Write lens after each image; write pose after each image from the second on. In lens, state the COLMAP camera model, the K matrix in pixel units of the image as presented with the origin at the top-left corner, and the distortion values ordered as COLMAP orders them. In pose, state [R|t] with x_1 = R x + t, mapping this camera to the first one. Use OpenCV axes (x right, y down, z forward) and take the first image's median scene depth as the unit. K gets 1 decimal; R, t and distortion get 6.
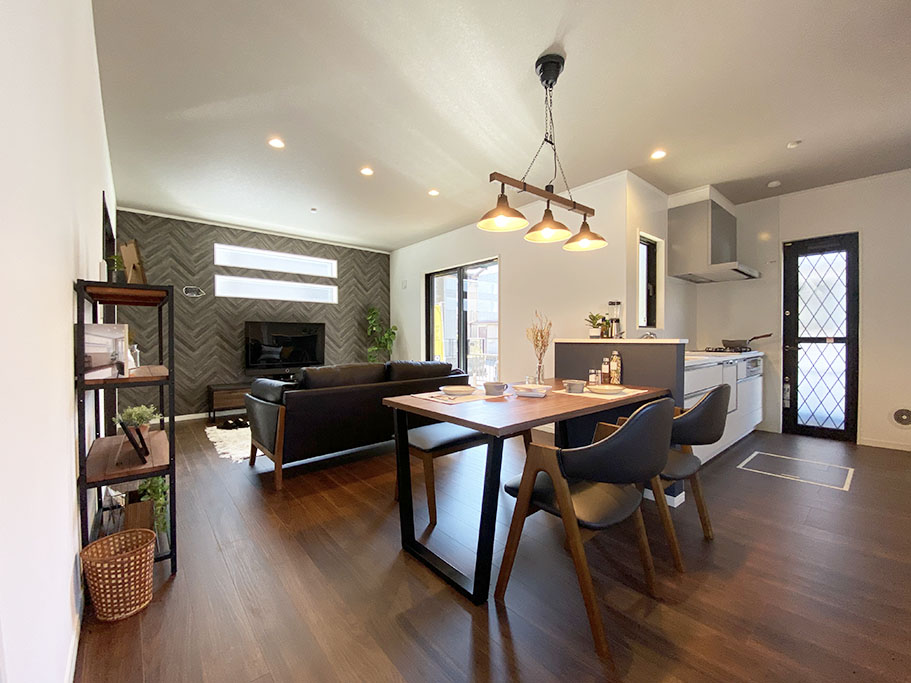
lens RADIAL K [[373.5, 0, 459.1], [0, 373.5, 339.5], [0, 0, 1]] dist [0.030808, -0.020601]
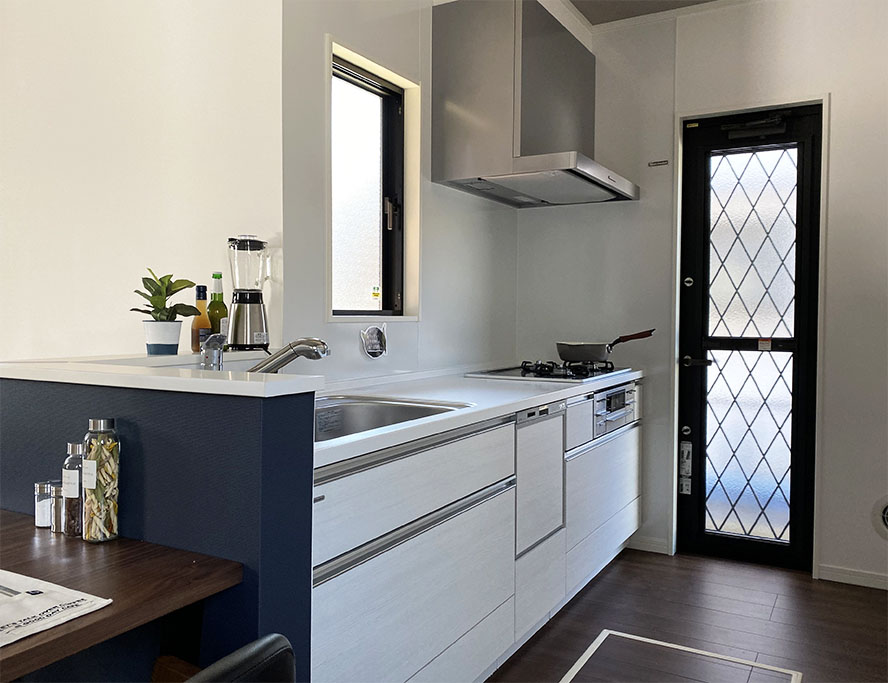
lens RADIAL K [[768.8, 0, 406.9], [0, 768.8, 329.7], [0, 0, 1]] dist [0.032549, -0.005178]
pose [[0.949282, 0.000517, 0.314425, 0.277181], [-0.005413, 0.999877, 0.014696, -0.025732], [-0.314378, -0.015652, 0.949169, 0.249364]]
